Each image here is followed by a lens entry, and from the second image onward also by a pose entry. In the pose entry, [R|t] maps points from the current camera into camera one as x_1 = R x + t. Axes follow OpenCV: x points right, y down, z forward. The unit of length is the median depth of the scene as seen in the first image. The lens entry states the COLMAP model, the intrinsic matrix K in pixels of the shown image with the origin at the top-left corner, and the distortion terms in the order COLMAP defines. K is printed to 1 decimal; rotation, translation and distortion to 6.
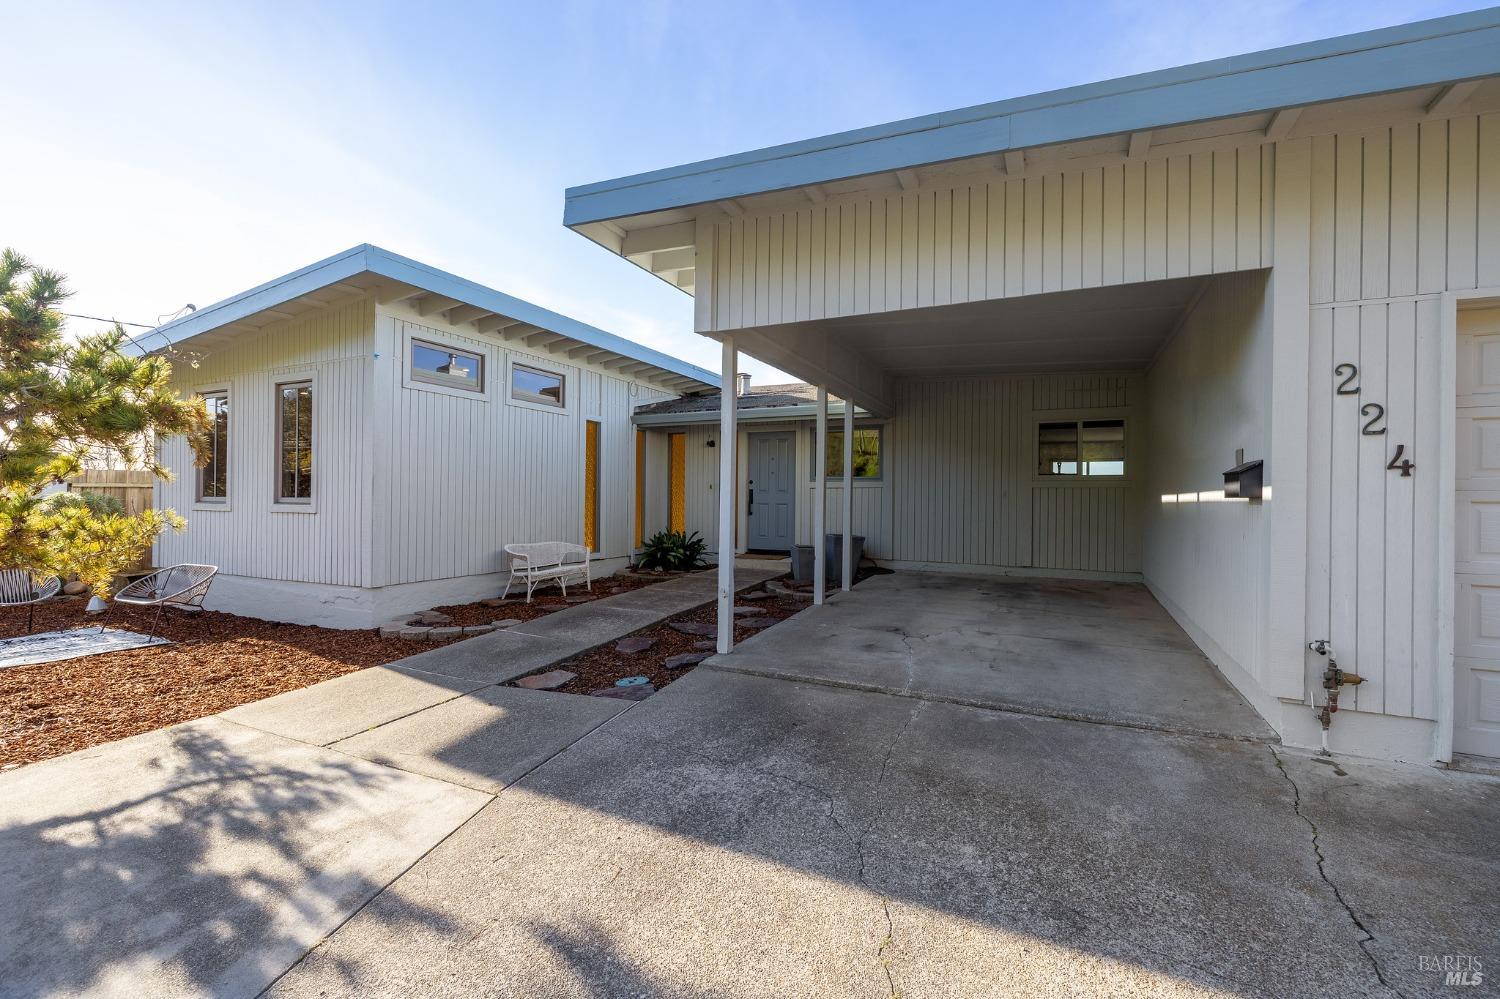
lens RADIAL K [[648.2, 0, 716.8], [0, 648.2, 512.0], [0, 0, 1]] dist [0.000306, 0.001058]
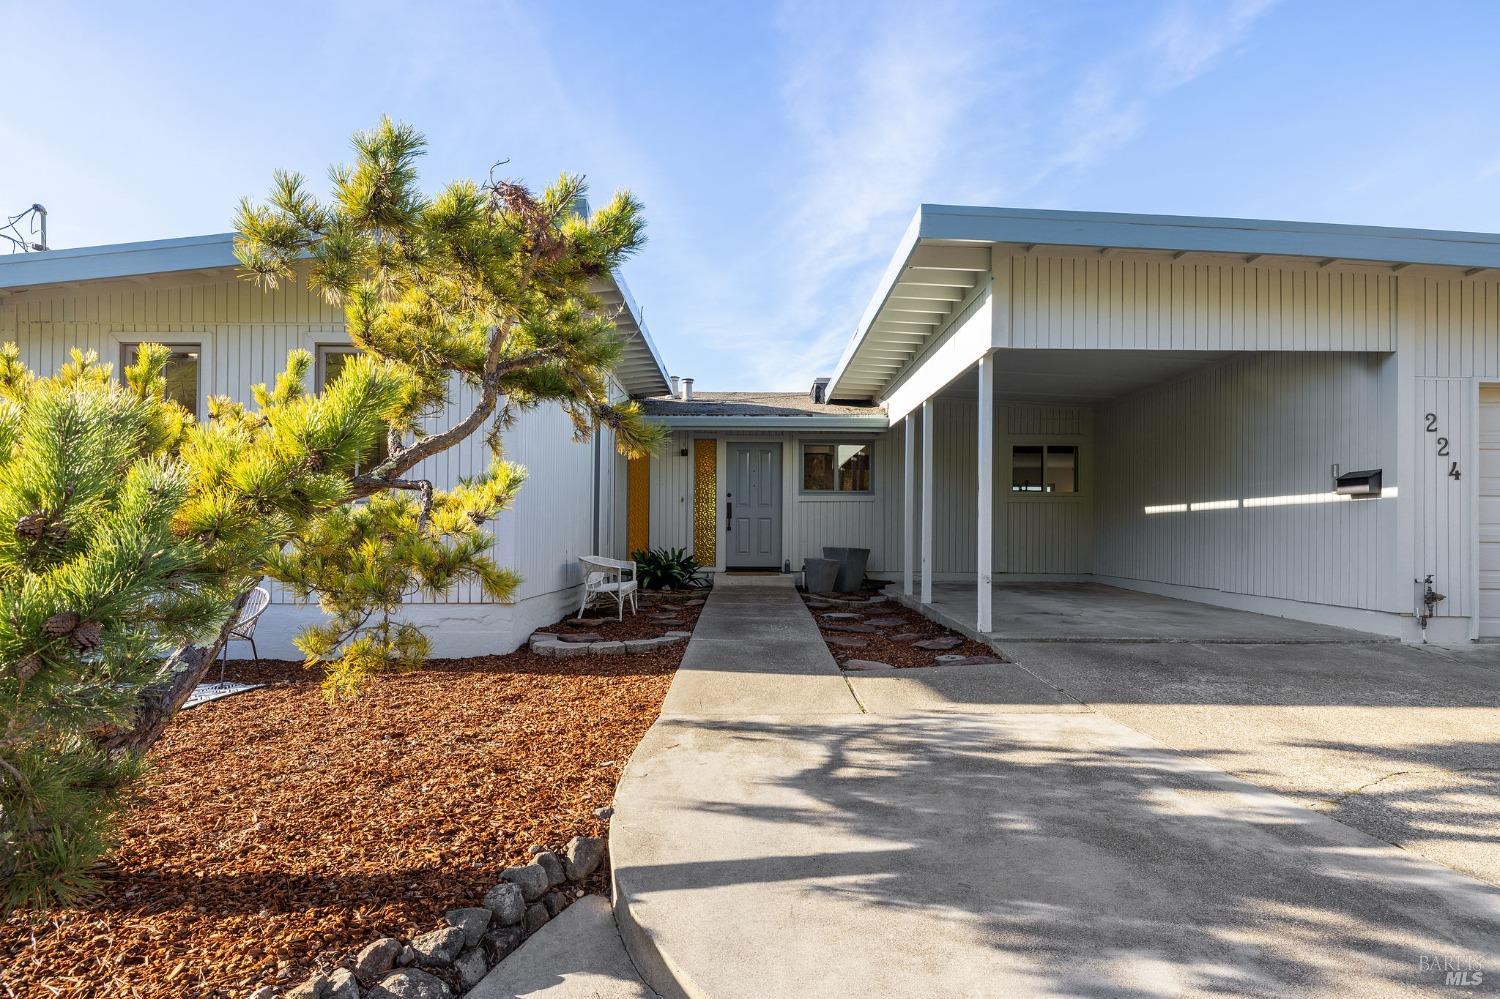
lens RADIAL K [[779.7, 0, 726.9], [0, 779.7, 556.9], [0, 0, 1]] dist [0.002780, -0.003373]
pose [[0.902331, -0.011491, 0.430891, -0.557926], [0.007562, 0.999913, 0.010830, 0.039351], [-0.430978, -0.006514, 0.902339, -0.018295]]
